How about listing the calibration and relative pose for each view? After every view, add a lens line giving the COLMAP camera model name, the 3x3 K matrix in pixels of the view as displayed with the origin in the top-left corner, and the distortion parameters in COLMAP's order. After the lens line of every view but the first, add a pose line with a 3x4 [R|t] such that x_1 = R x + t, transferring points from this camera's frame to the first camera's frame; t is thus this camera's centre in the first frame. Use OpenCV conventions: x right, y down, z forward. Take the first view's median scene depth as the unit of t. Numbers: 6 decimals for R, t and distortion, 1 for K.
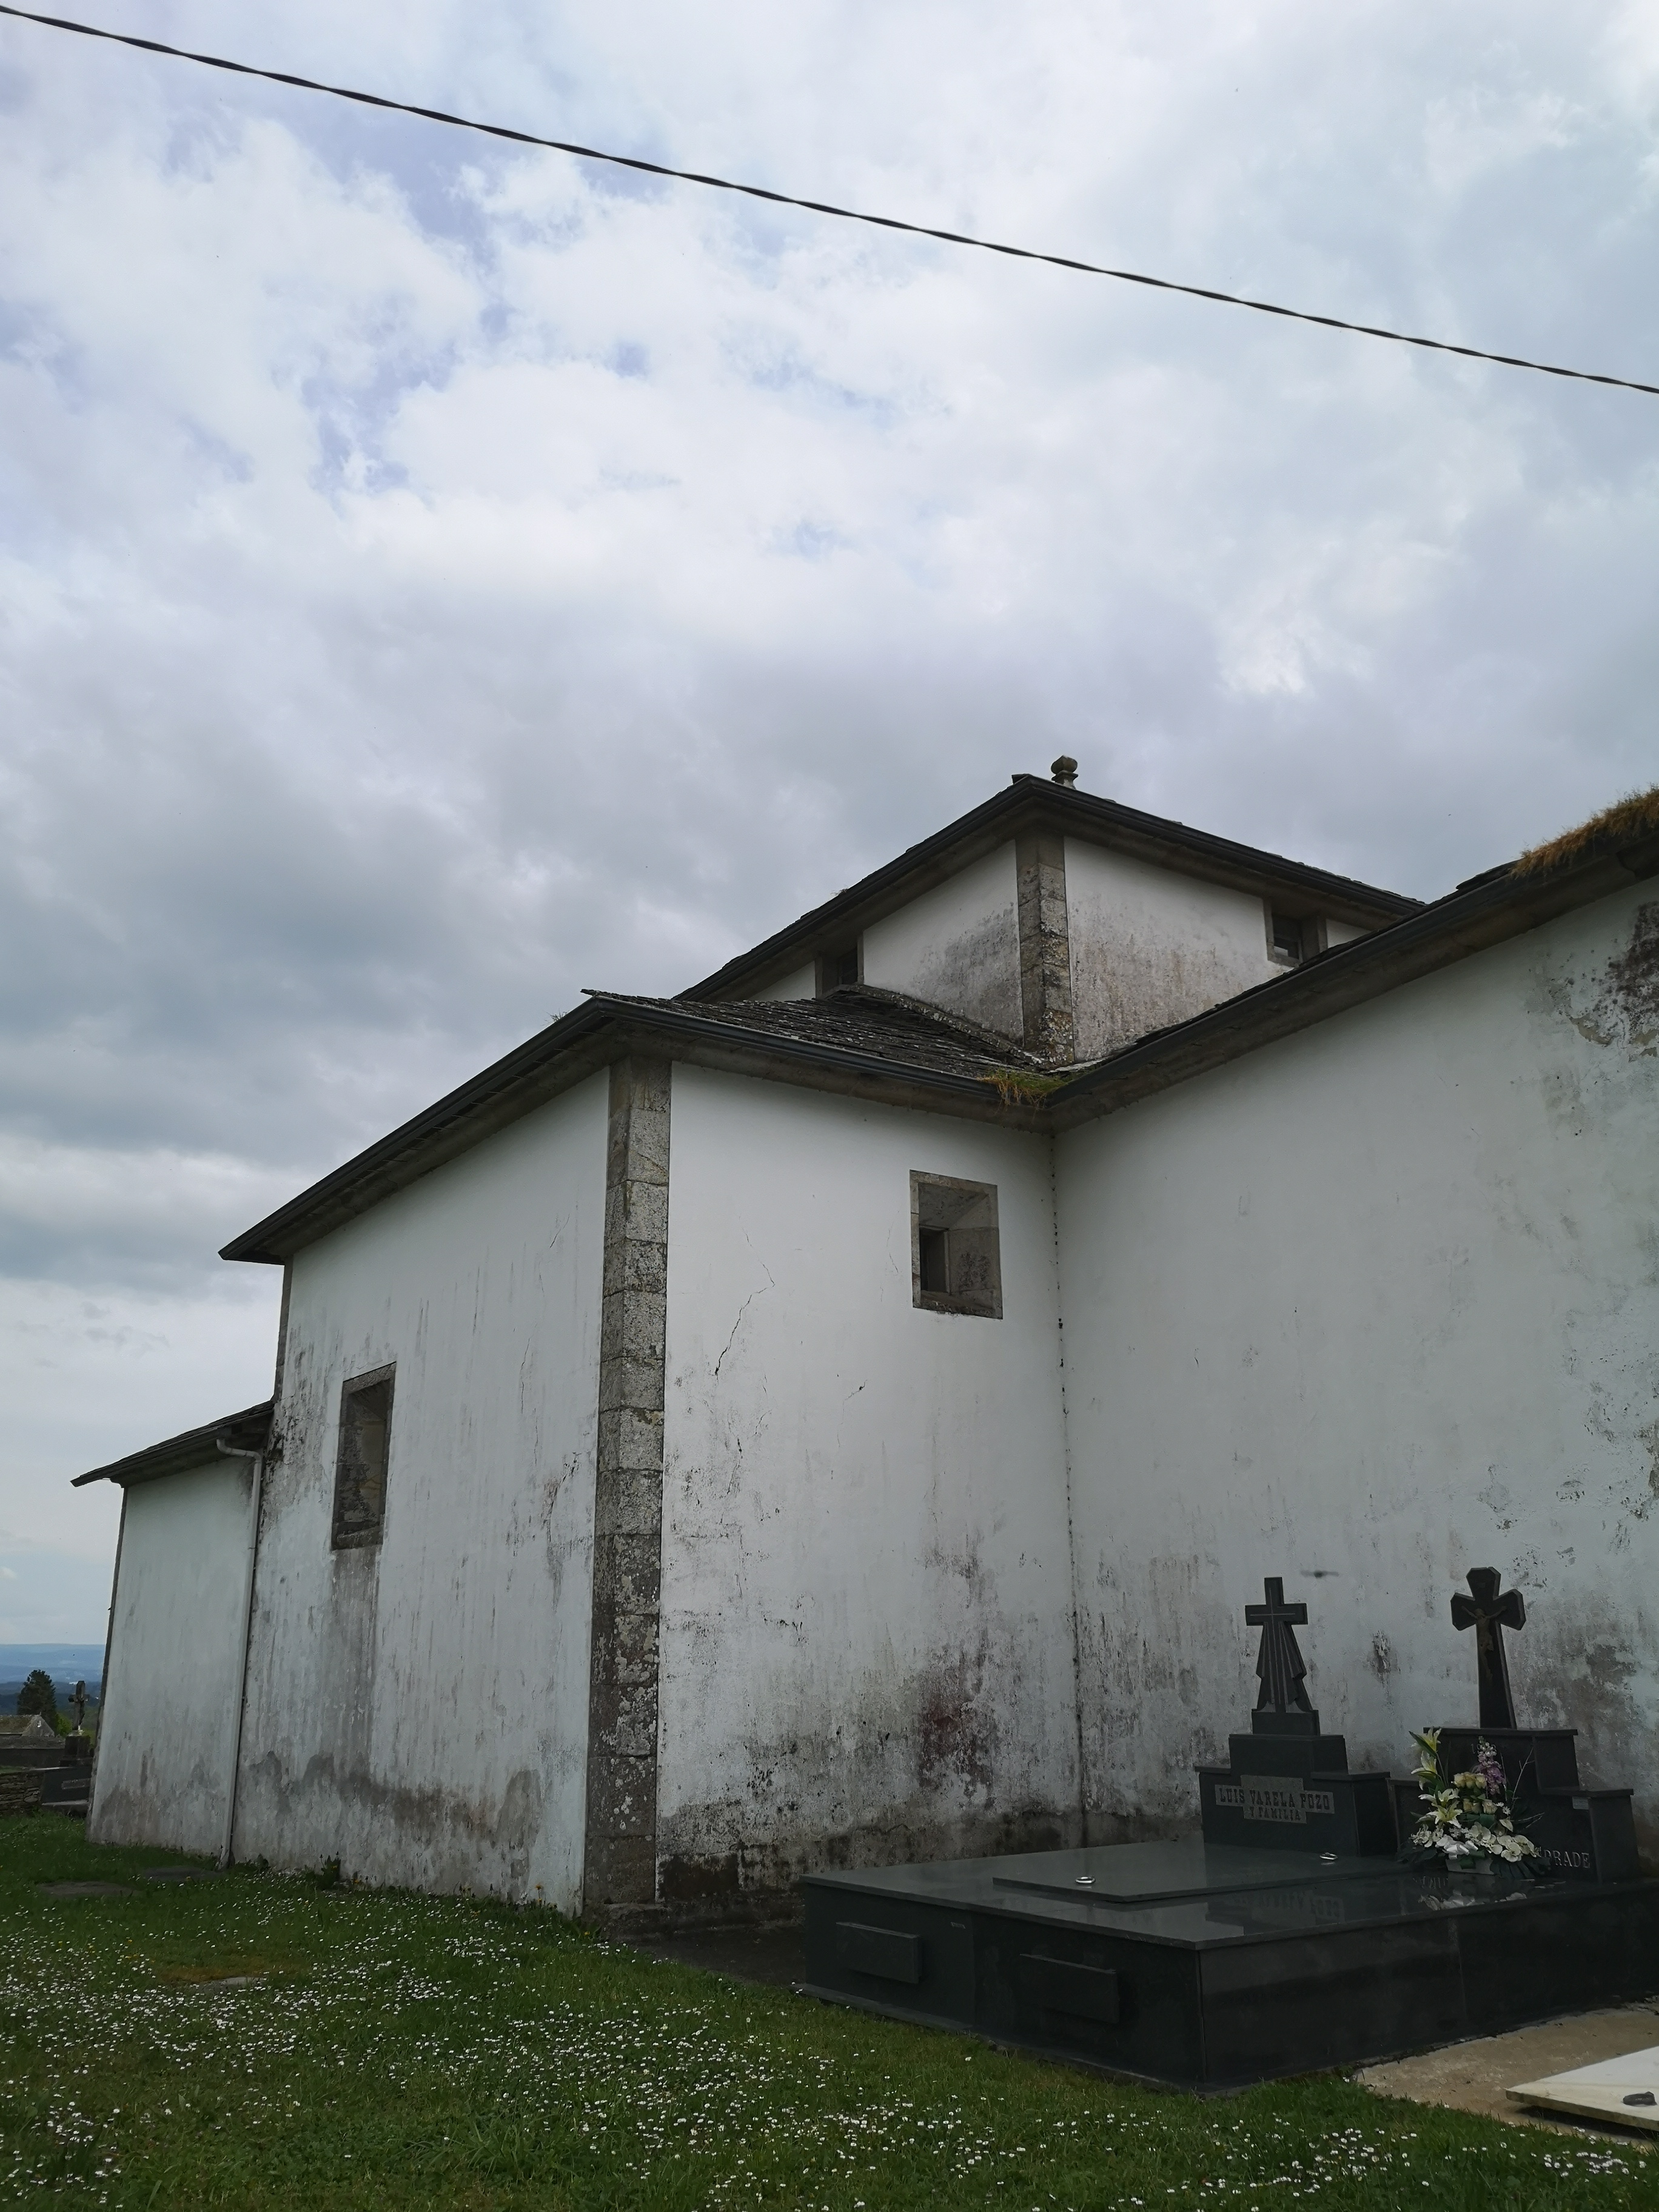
lens RADIAL K [[1786.3, 0, 761.7], [0, 1786.3, 1094.7], [0, 0, 1]] dist [0.073518, -0.075338]
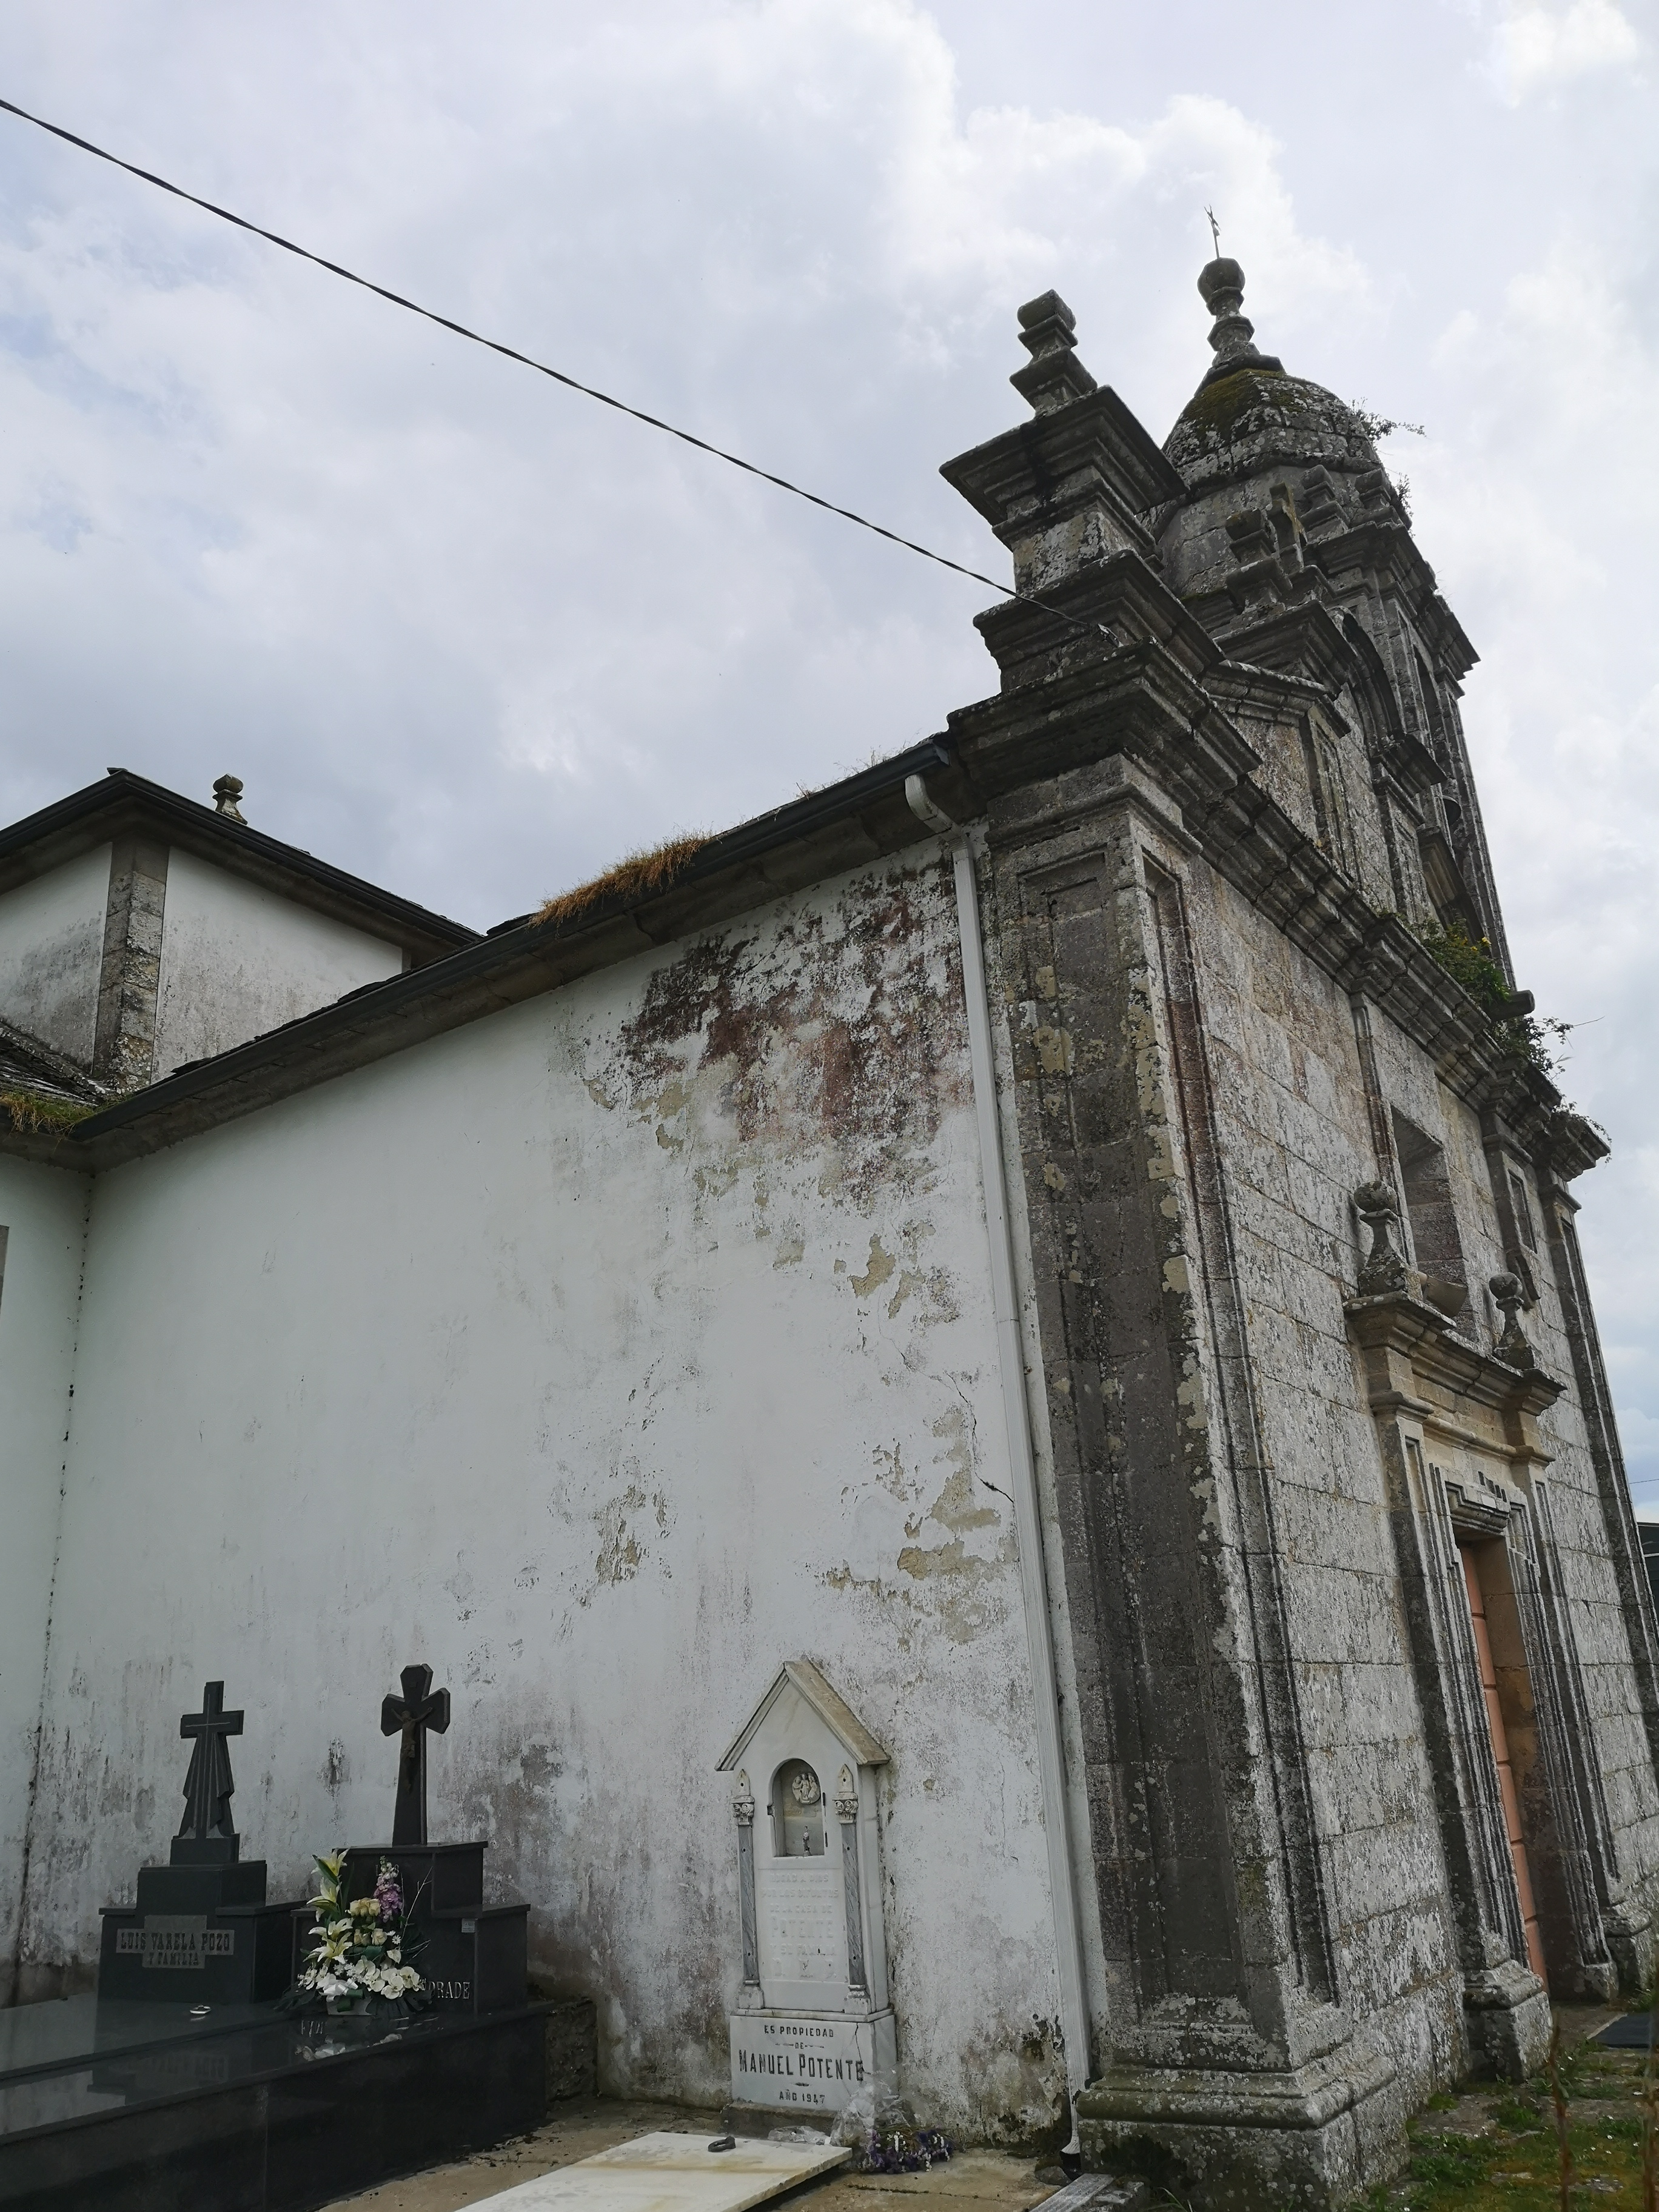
lens RADIAL K [[1786.3, 0, 761.7], [0, 1786.3, 1094.7], [0, 0, 1]] dist [0.073518, -0.075338]
pose [[0.932703, 0.091172, 0.348931, 0.198890], [-0.075853, 0.995468, -0.057349, 0.012801], [-0.352579, 0.027022, 0.935392, 0.073085]]
